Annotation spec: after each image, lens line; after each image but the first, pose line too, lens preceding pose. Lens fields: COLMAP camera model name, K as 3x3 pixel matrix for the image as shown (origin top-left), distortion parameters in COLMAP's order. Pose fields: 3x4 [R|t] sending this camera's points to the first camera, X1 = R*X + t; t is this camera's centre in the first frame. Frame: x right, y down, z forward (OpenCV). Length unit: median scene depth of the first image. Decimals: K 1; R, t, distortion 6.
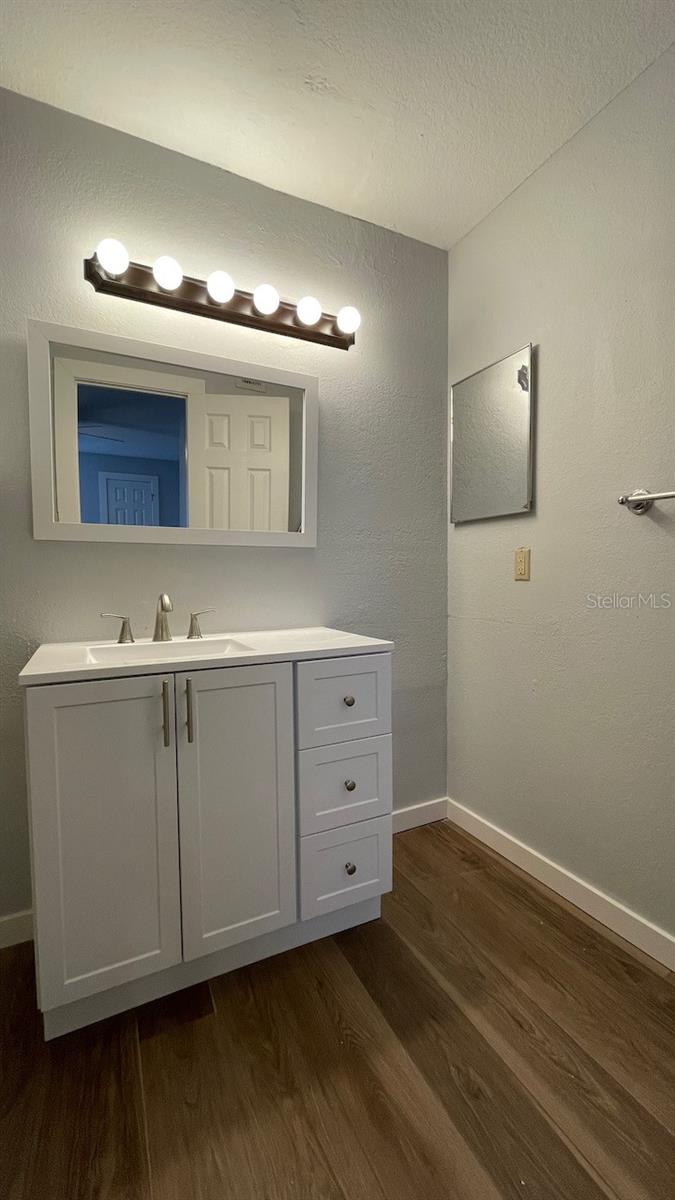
lens RADIAL K [[476.3, 0, 337.5], [0, 476.3, 600.0], [0, 0, 1]] dist [0.000078, -0.004893]
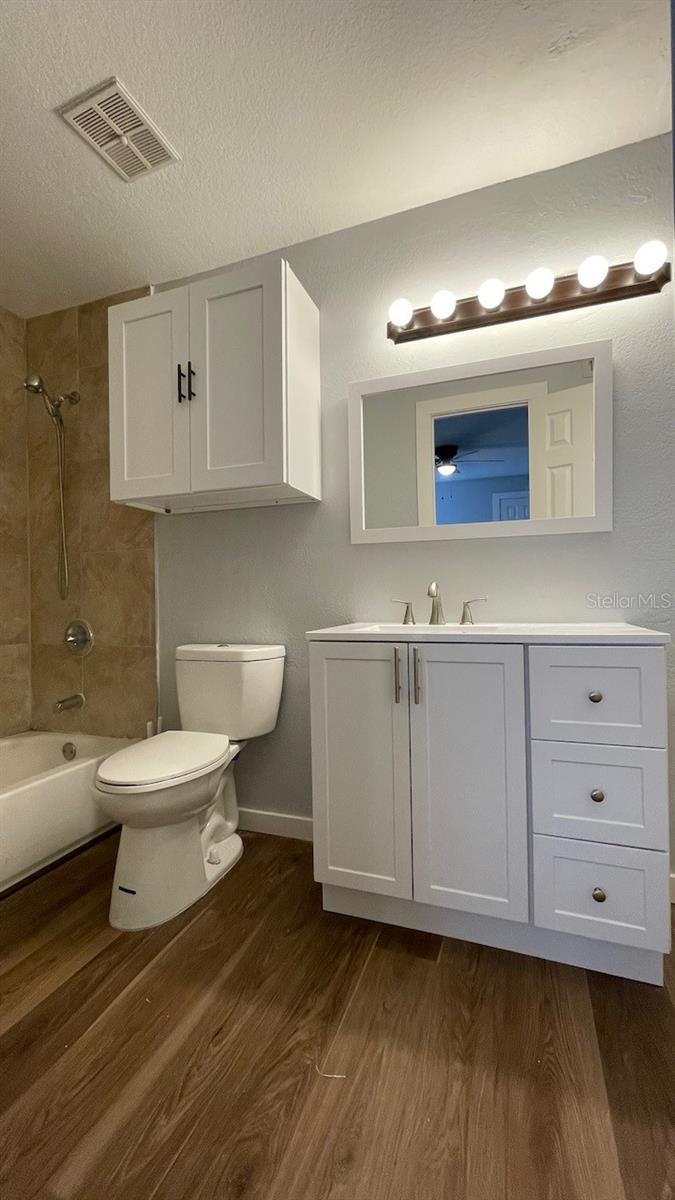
lens RADIAL K [[484.1, 0, 335.8], [0, 484.1, 593.8], [0, 0, 1]] dist [-0.000718, -0.000446]
pose [[0.683113, -0.009379, -0.730252, 0.359530], [-0.023244, 0.999132, -0.034576, 0.067565], [0.729942, 0.040593, 0.682302, 0.041737]]
